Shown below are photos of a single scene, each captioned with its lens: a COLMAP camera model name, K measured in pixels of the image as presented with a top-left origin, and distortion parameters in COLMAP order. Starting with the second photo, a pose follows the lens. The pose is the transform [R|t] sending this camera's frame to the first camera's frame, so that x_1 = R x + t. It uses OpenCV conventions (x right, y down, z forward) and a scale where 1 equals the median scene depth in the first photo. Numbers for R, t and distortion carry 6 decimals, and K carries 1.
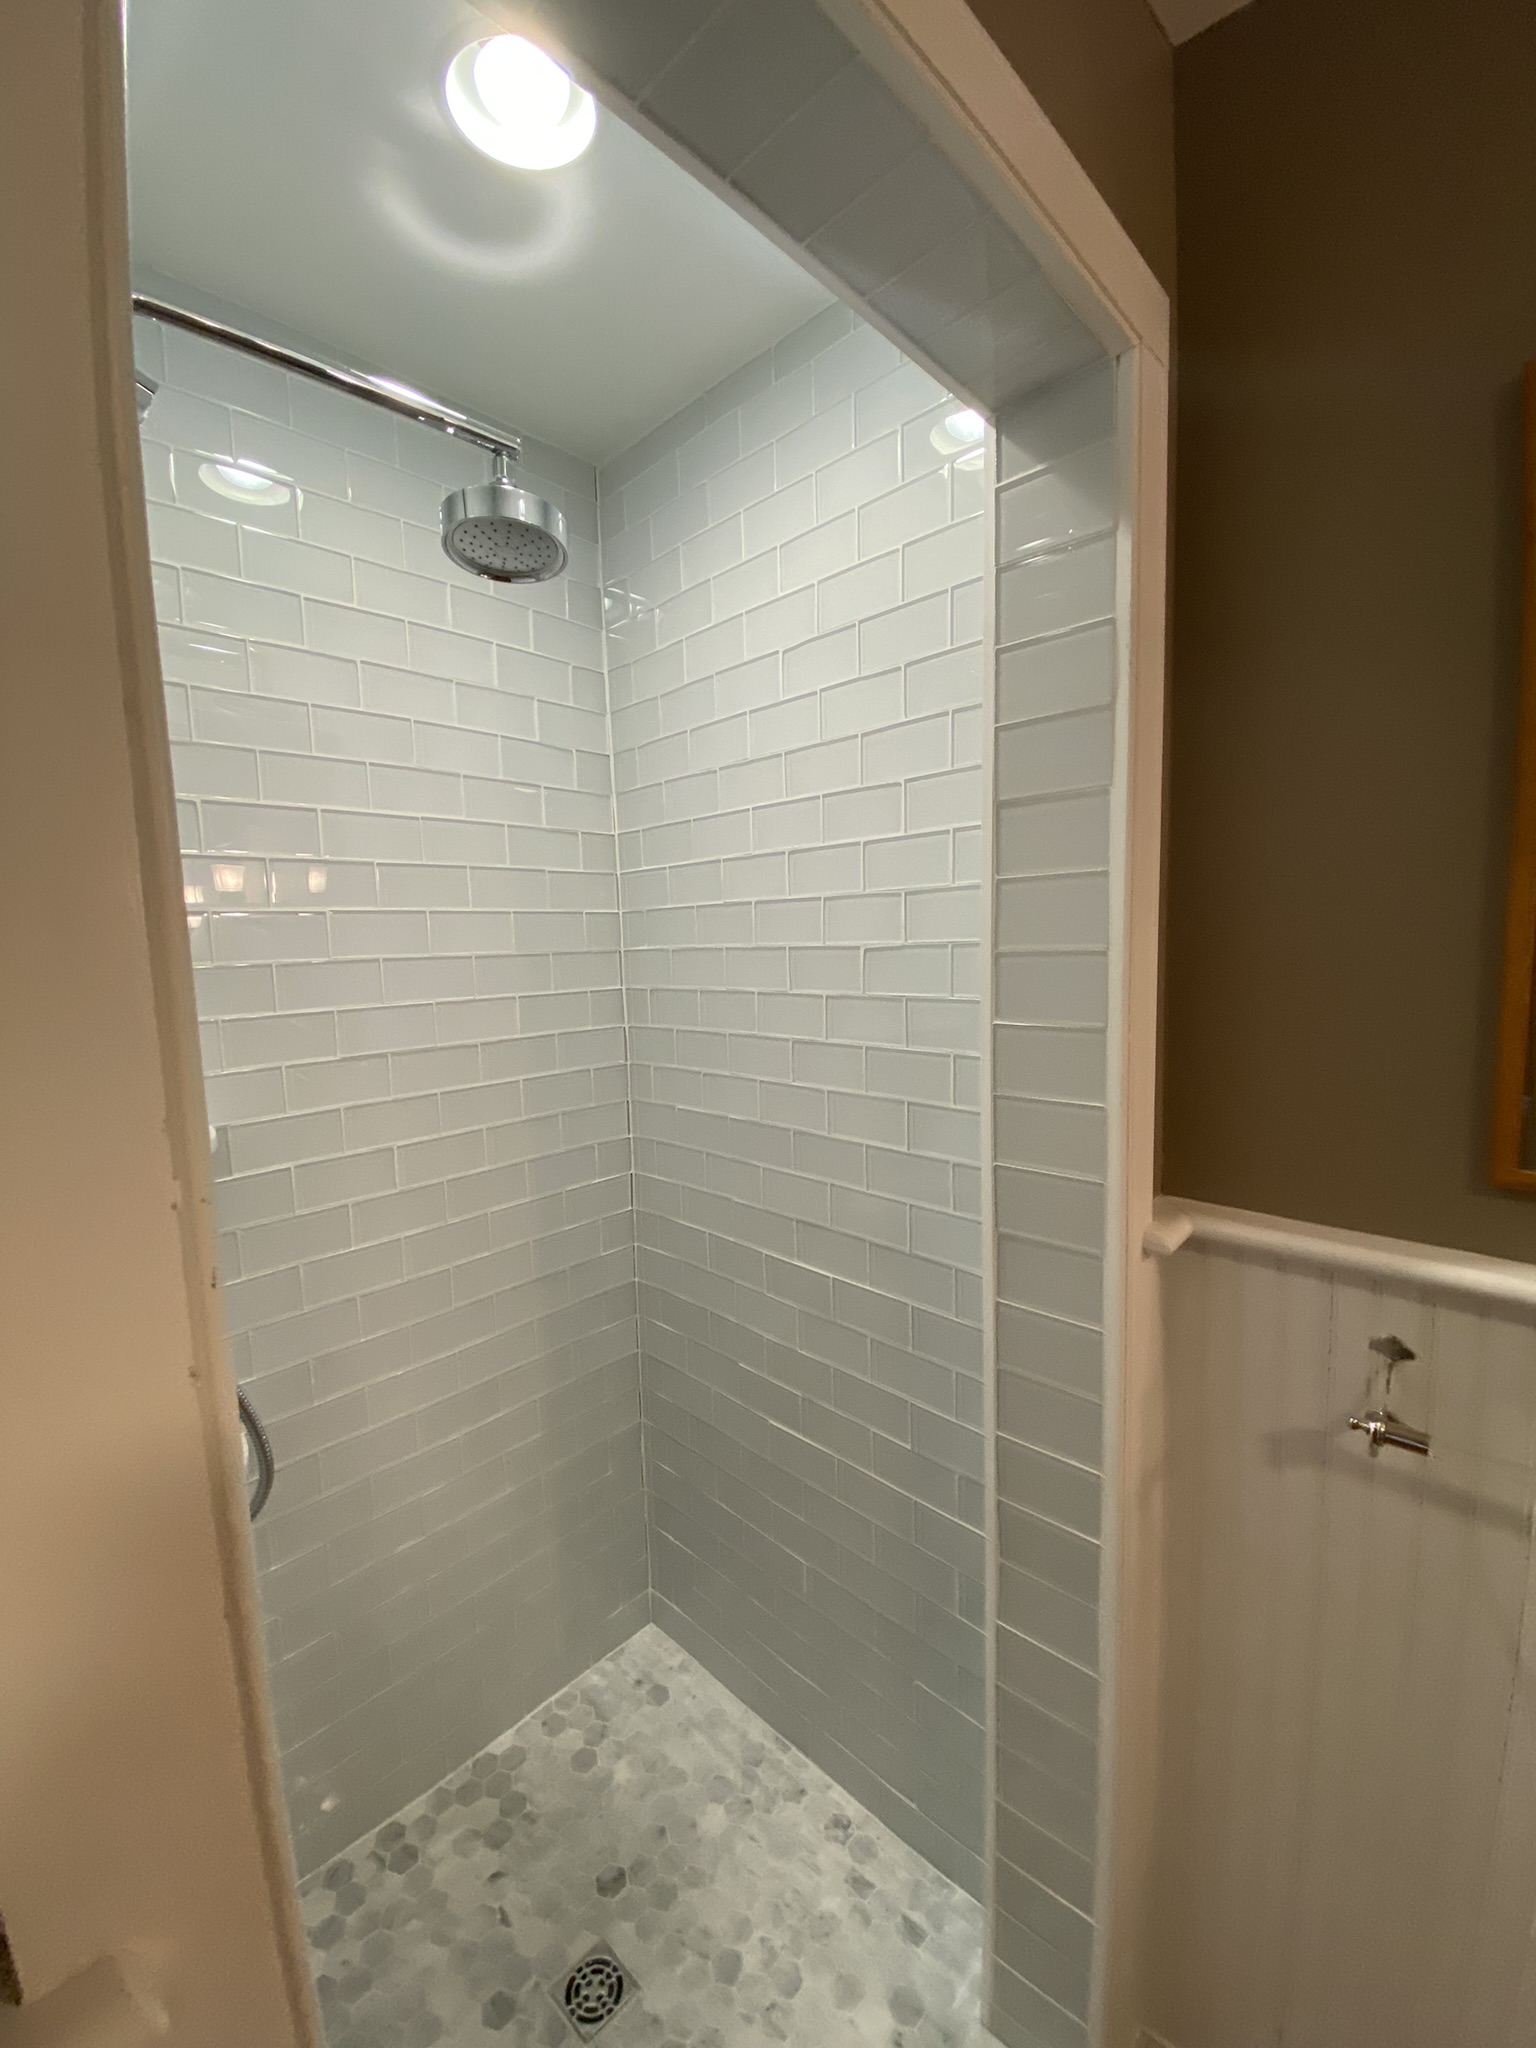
lens RADIAL K [[820.6, 0, 775.0], [0, 820.6, 1006.8], [0, 0, 1]] dist [0.004397, -0.014206]
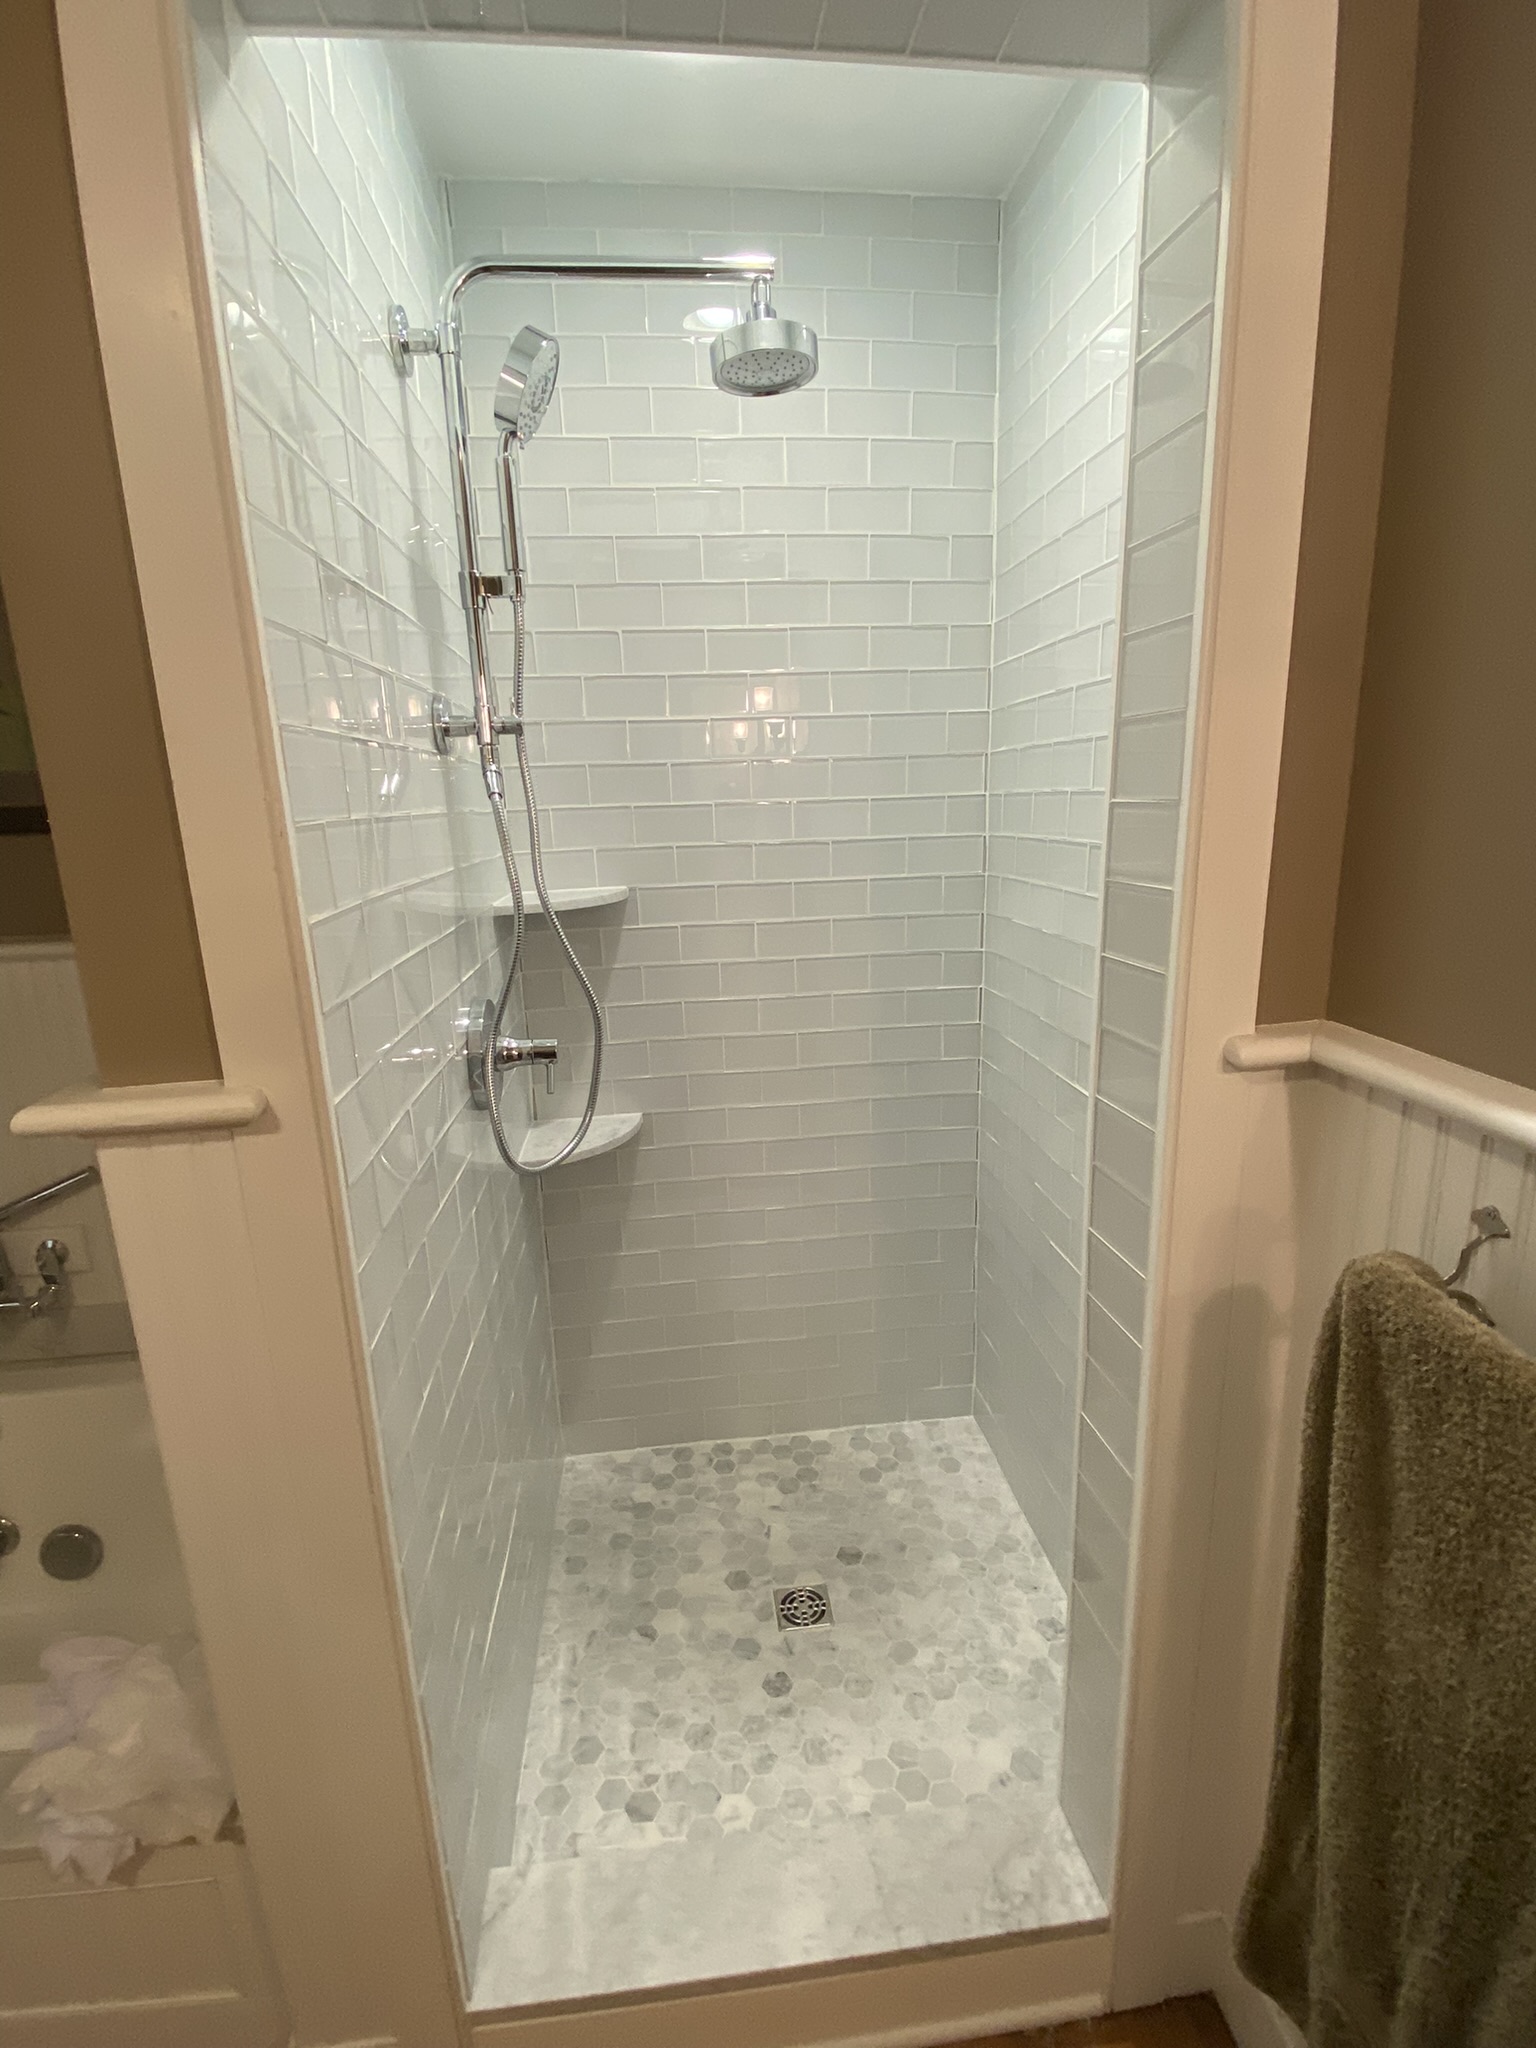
lens RADIAL K [[961.6, 0, 766.6], [0, 961.6, 1016.3], [0, 0, 1]] dist [0.007263, -0.013724]
pose [[0.767807, 0.150224, -0.622821, 0.437160], [-0.047276, 0.982756, 0.178759, 0.054181], [0.638935, -0.107808, 0.761669, -0.066474]]
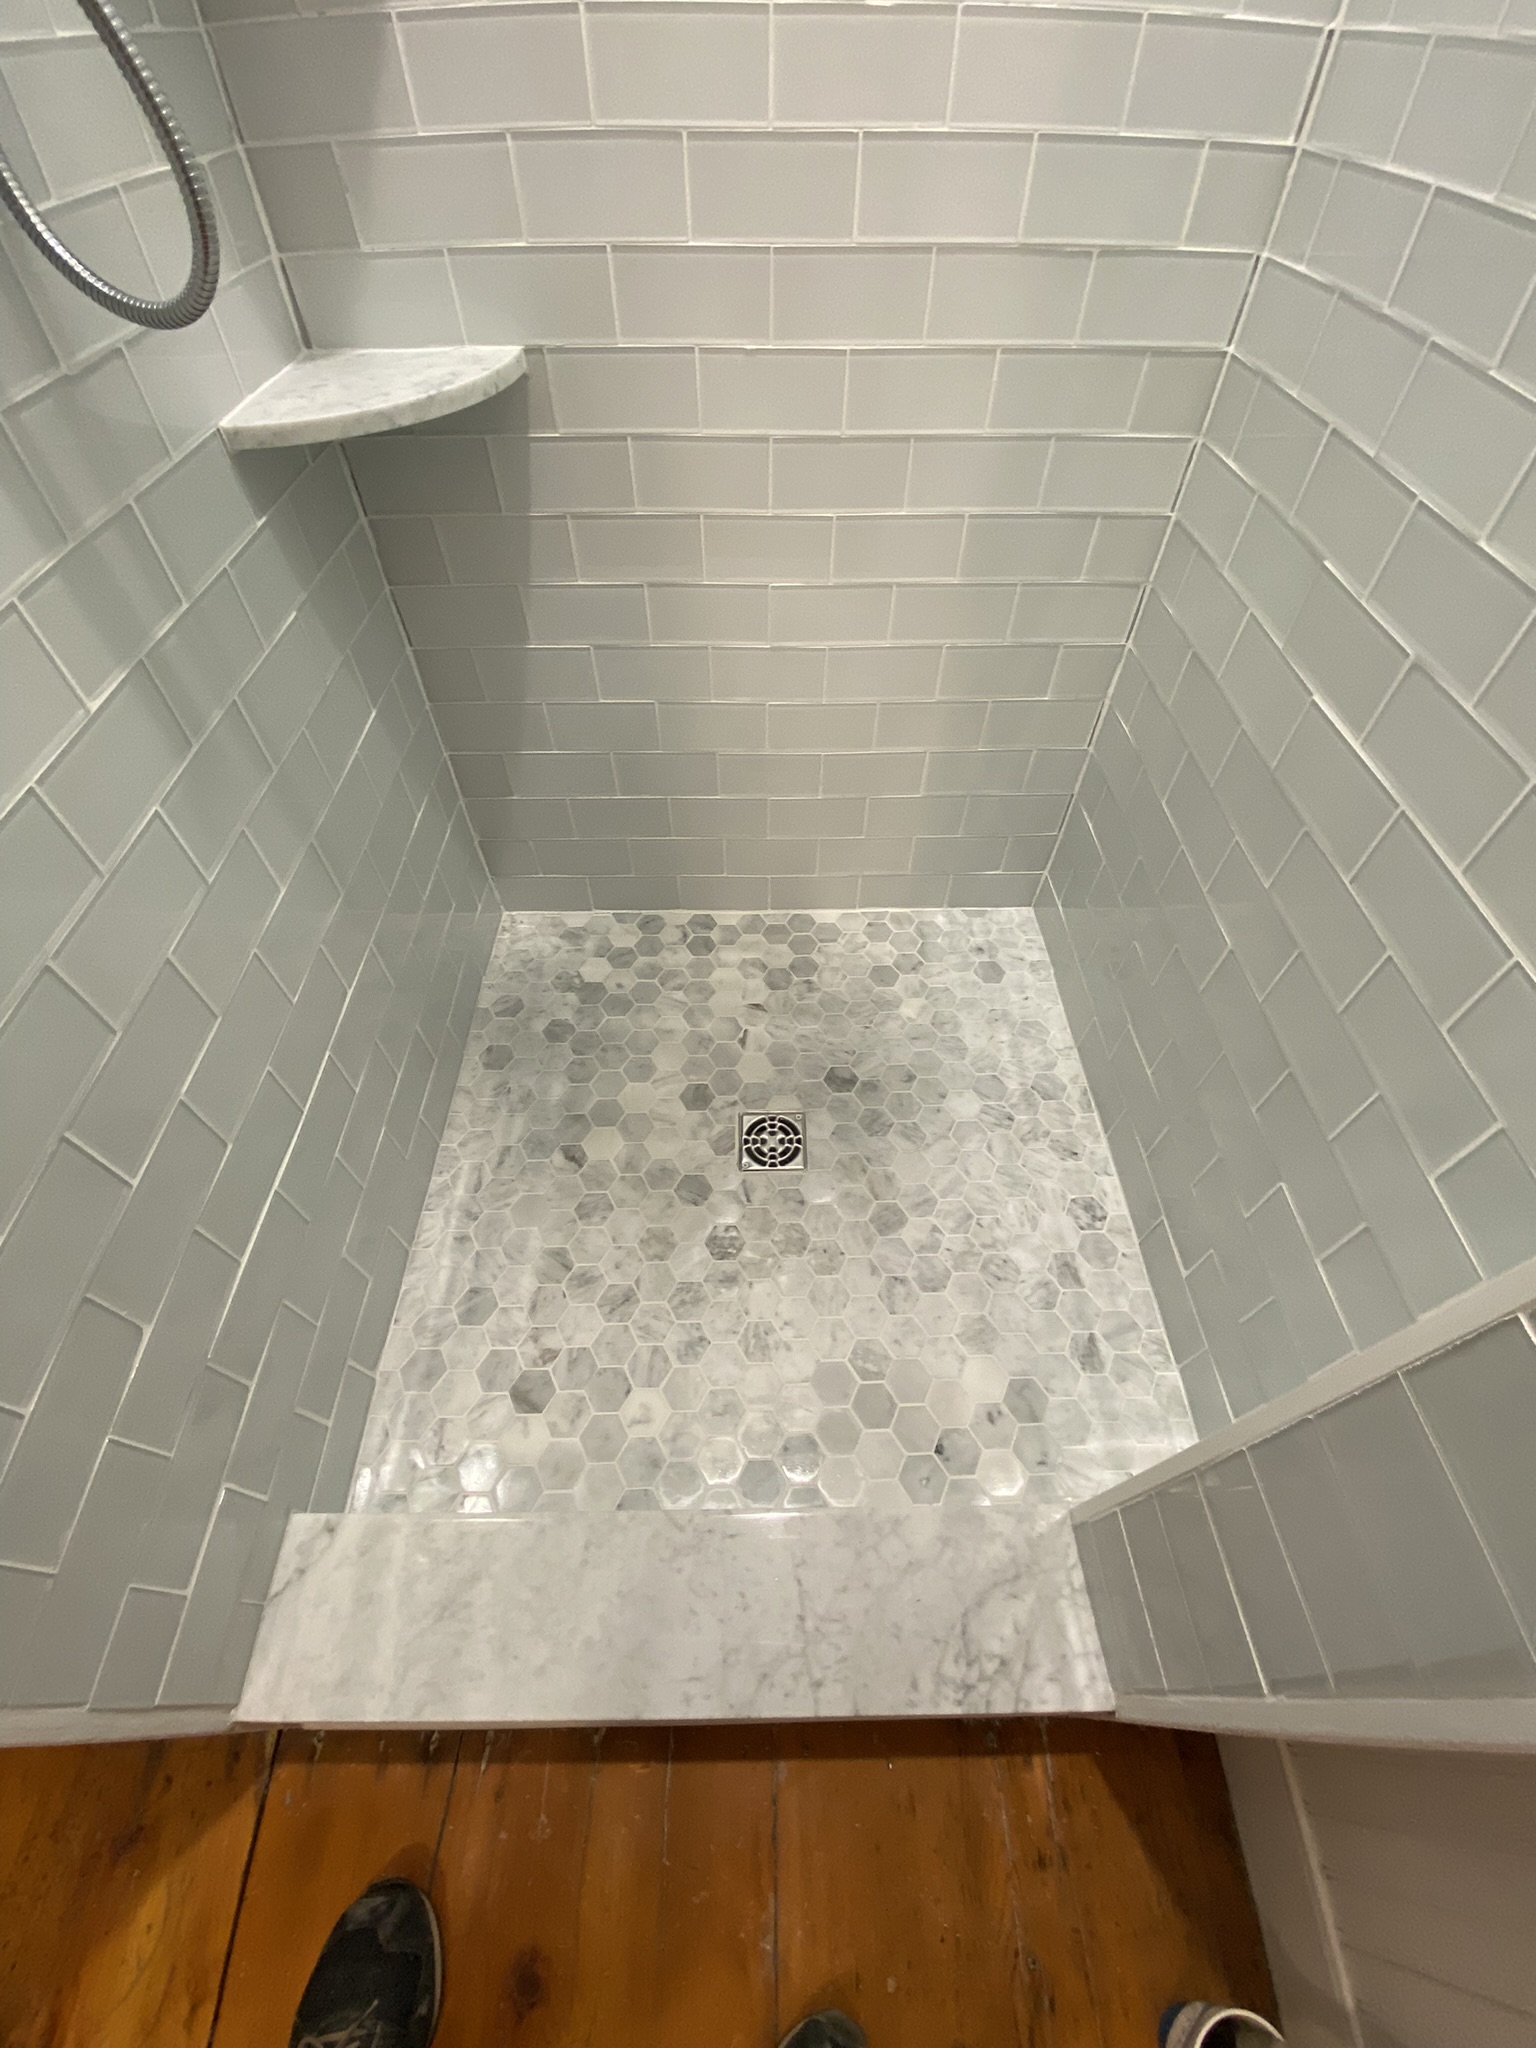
lens RADIAL K [[820.6, 0, 764.7], [0, 820.6, 1023.2], [0, 0, 1]] dist [0.004397, -0.014206]
pose [[0.700437, 0.577150, -0.419865, 0.088301], [-0.083012, 0.650168, 0.755242, 0.313577], [0.708870, -0.494145, 0.503312, 0.462701]]
